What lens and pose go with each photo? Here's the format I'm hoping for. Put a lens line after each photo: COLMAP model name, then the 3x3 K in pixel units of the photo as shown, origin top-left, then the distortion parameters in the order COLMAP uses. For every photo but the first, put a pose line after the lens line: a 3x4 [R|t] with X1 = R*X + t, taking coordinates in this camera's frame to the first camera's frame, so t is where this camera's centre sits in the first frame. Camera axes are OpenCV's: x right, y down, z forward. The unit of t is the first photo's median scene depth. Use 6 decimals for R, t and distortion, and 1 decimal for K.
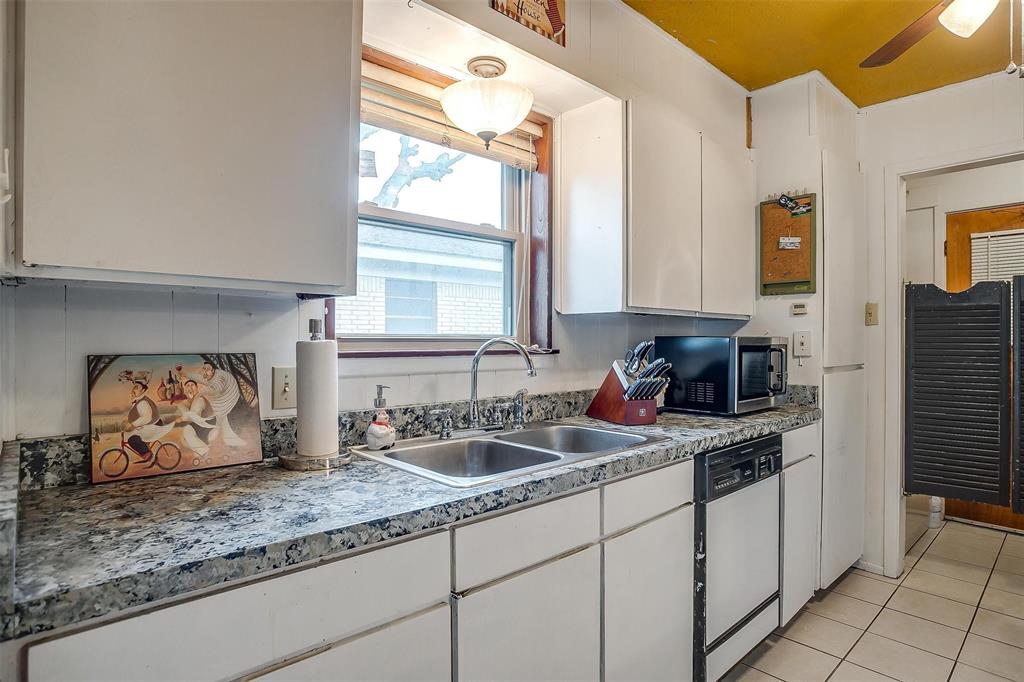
lens RADIAL K [[549.3, 0, 503.2], [0, 549.3, 342.4], [0, 0, 1]] dist [-0.033685, 0.005437]
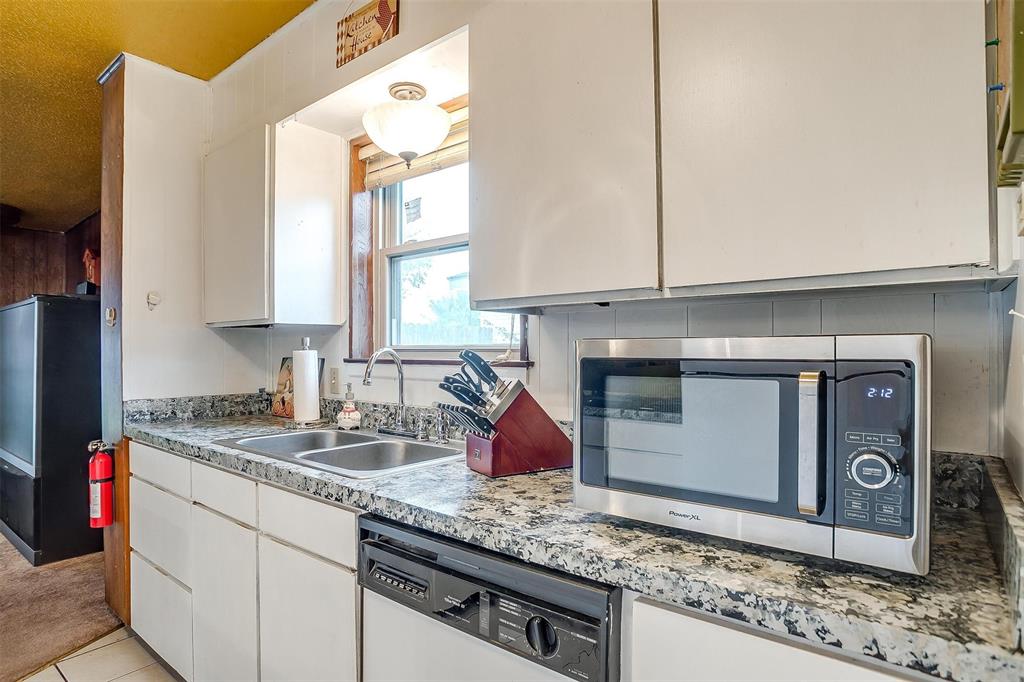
lens RADIAL K [[549.3, 0, 506.7], [0, 549.3, 349.9], [0, 0, 1]] dist [-0.033685, 0.005437]
pose [[0.146711, -0.003412, -0.989173, 0.878868], [-0.001838, 0.999991, -0.003722, -0.000862], [0.989178, 0.002364, 0.146704, 0.874712]]
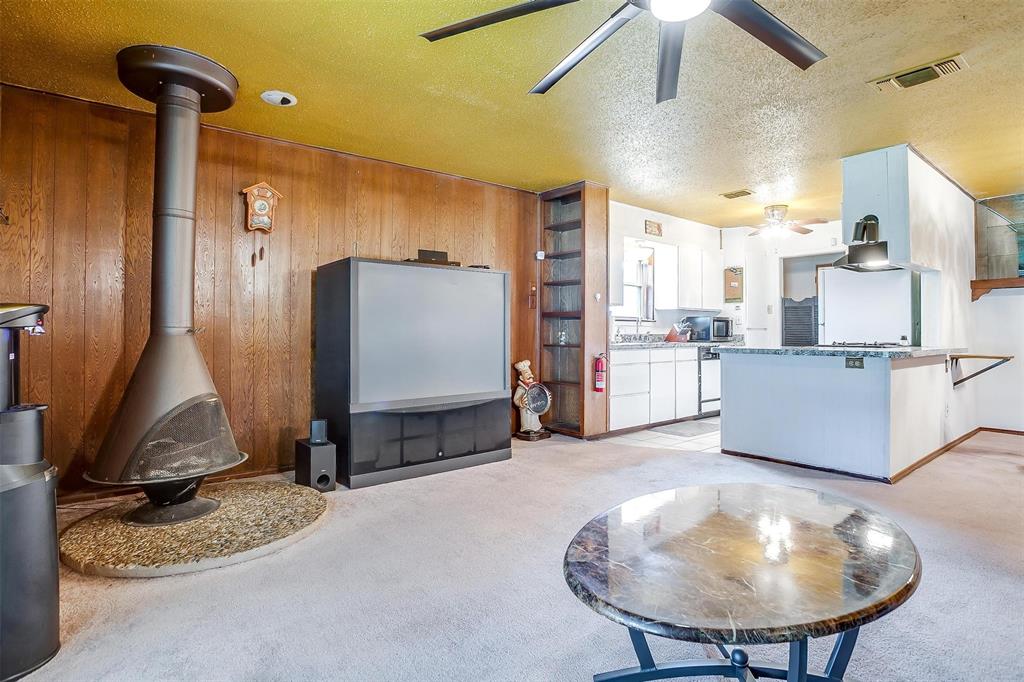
lens RADIAL K [[548.7, 0, 504.1], [0, 548.7, 331.8], [0, 0, 1]] dist [-0.038096, 0.008630]
pose [[0.999215, 0.001755, -0.039565, -0.654007], [-0.002026, 0.999975, -0.006807, 0.100159], [0.039552, 0.006882, 0.999194, -2.206735]]
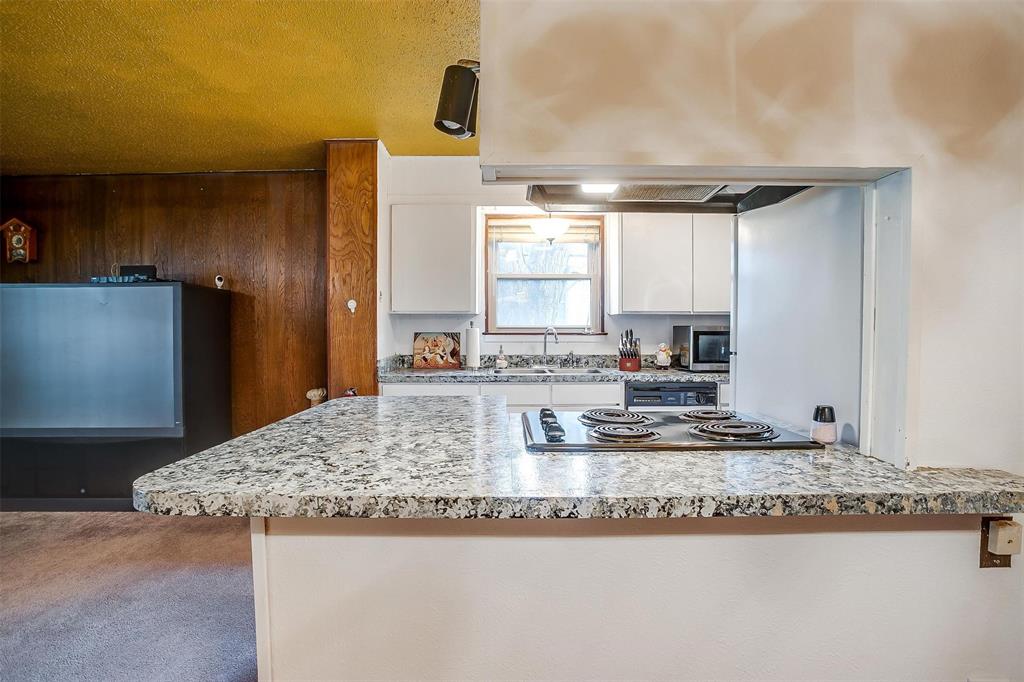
lens RADIAL K [[548.7, 0, 515.4], [0, 548.7, 336.8], [0, 0, 1]] dist [-0.038096, 0.008630]
pose [[0.751847, 0.009664, -0.659266, 1.167718], [-0.000670, 0.999903, 0.013893, 0.000248], [0.659337, -0.010003, 0.751781, -0.705722]]
